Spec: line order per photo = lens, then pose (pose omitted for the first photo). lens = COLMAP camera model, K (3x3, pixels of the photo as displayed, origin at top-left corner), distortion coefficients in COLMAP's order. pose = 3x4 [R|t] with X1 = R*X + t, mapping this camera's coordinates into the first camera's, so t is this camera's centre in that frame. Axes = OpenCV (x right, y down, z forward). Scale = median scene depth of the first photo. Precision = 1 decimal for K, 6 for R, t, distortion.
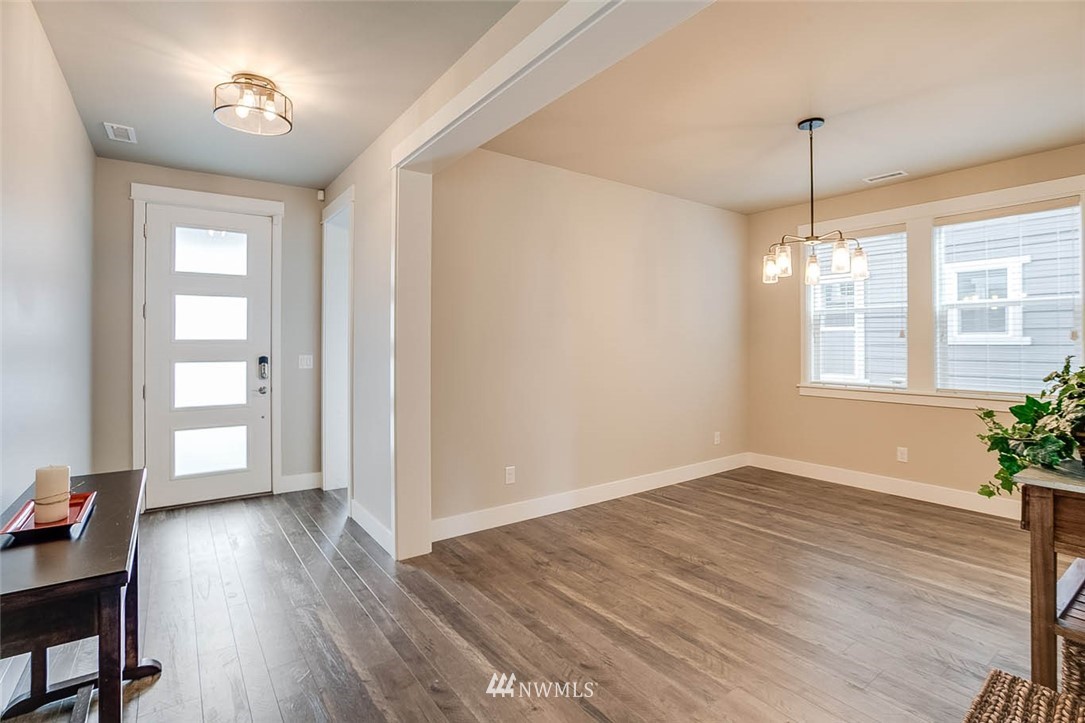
lens RADIAL K [[530.6, 0, 563.7], [0, 530.6, 351.3], [0, 0, 1]] dist [-0.084747, 0.021007]
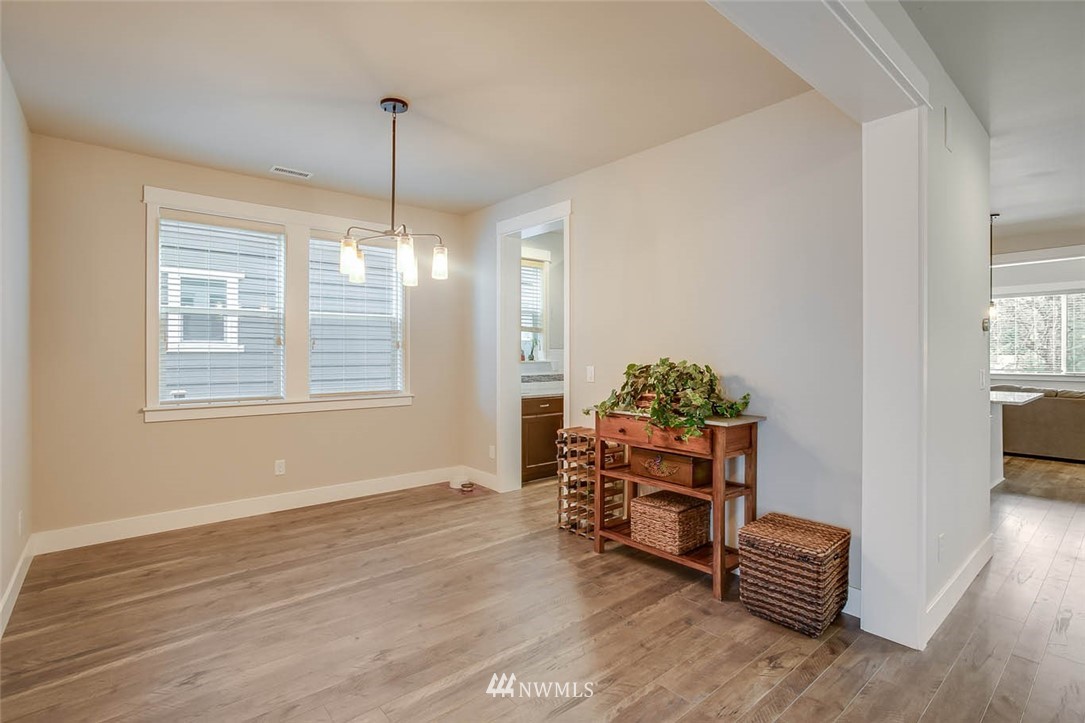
lens RADIAL K [[513.8, 0, 525.0], [0, 513.8, 355.5], [0, 0, 1]] dist [-0.050864, 0.031482]
pose [[-0.046522, -0.007326, 0.998890, -0.352224], [0.013451, 0.999878, 0.007959, -0.008483], [-0.998827, 0.013806, -0.046418, 0.684104]]
